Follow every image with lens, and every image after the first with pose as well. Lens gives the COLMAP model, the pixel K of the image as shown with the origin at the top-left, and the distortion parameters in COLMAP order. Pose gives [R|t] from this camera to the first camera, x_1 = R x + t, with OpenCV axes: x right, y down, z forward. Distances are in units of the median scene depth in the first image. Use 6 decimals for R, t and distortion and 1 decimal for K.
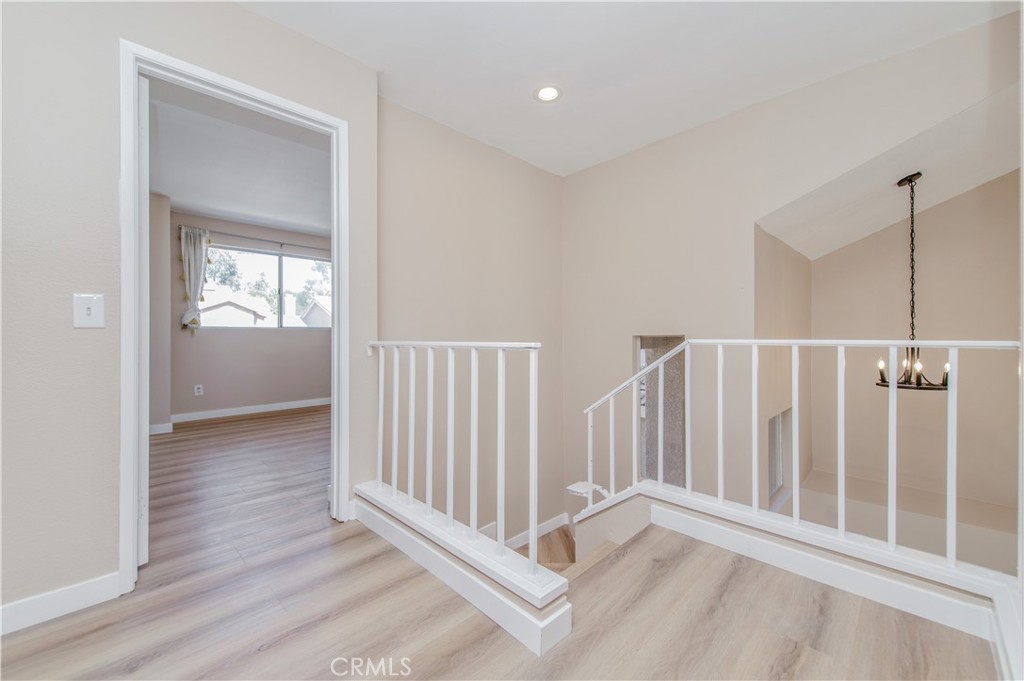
lens RADIAL K [[406.7, 0, 511.9], [0, 406.7, 337.2], [0, 0, 1]] dist [0.008315, -0.001970]
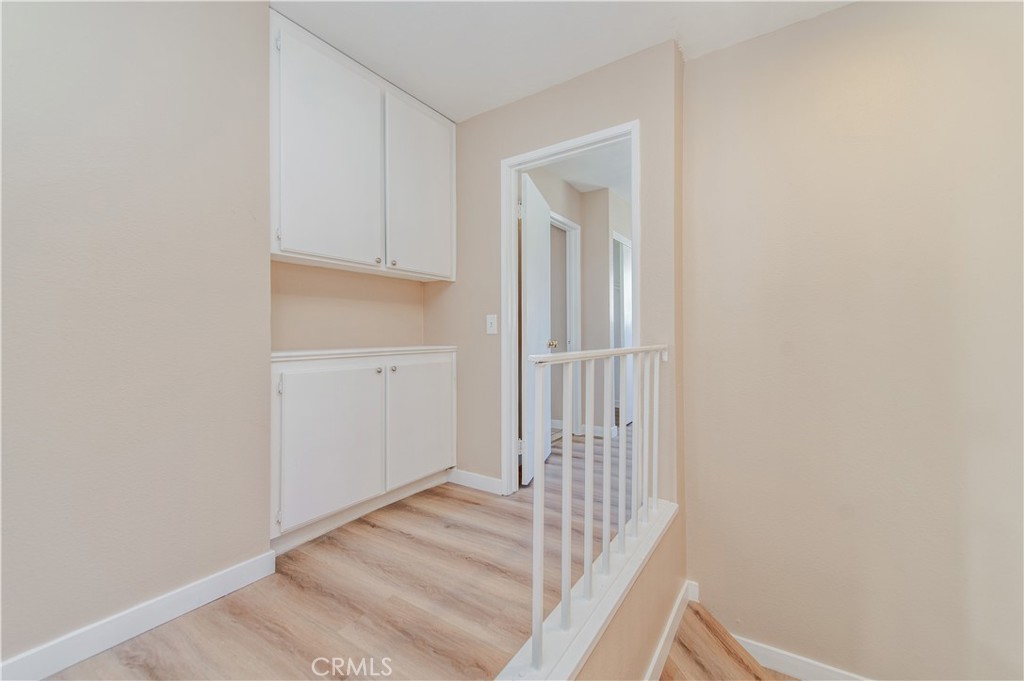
lens RADIAL K [[406.7, 0, 513.0], [0, 406.7, 337.4], [0, 0, 1]] dist [0.008315, -0.001970]
pose [[0.190901, -0.004975, -0.981597, 0.743822], [-0.009113, 0.999935, -0.006840, 0.001352], [0.981567, 0.010251, 0.190844, 0.798522]]
